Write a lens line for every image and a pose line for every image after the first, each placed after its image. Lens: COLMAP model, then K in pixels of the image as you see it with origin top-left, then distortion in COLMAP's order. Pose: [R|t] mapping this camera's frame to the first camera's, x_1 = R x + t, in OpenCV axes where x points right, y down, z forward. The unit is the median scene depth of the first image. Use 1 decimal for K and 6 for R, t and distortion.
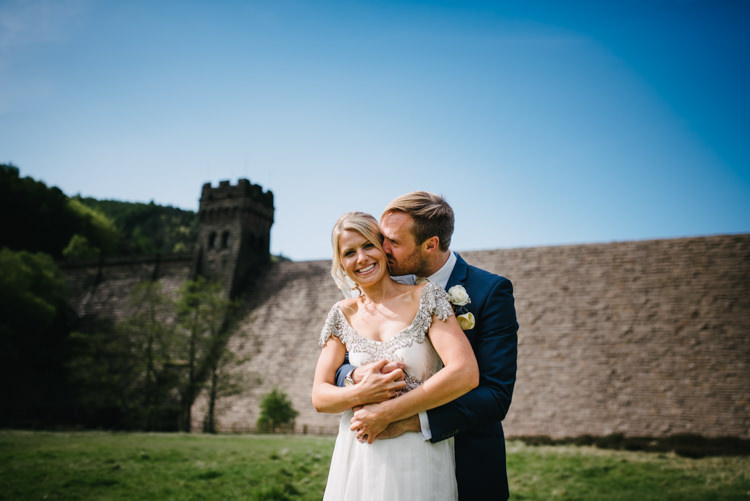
lens RADIAL K [[702.5, 0, 374.5], [0, 702.5, 246.4], [0, 0, 1]] dist [0.002798, 0.000000]
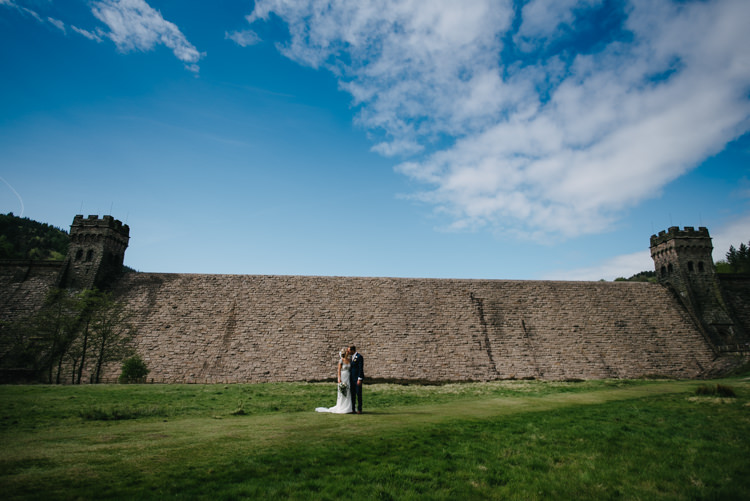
lens RADIAL K [[422.2, 0, 371.0], [0, 422.2, 255.9], [0, 0, 1]] dist [-0.005723, 0.000734]
pose [[0.910326, 0.092435, 0.403437, -0.038188], [-0.080938, 0.995680, -0.045498, -0.019762], [-0.405900, 0.008765, 0.913875, -0.079577]]
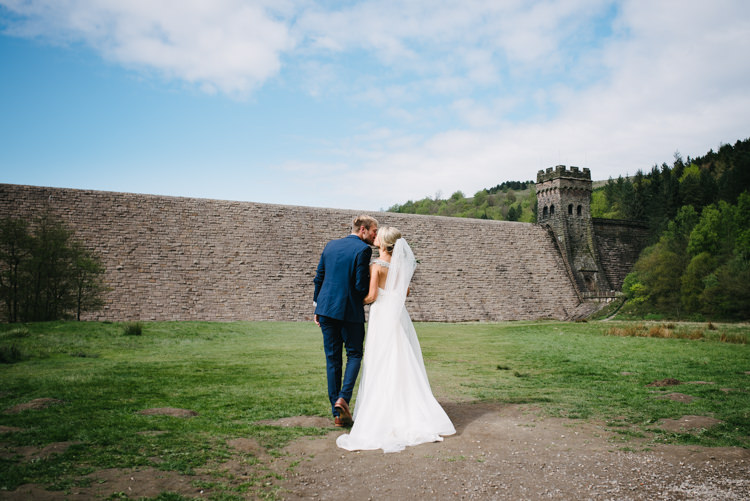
lens RADIAL K [[702.5, 0, 377.3], [0, 702.5, 249.6], [0, 0, 1]] dist [0.002798, 0.000000]
pose [[0.679879, 0.045919, 0.731885, -0.464455], [-0.151446, 0.985314, 0.078865, -0.082075], [-0.717515, -0.164460, 0.676849, -0.282916]]
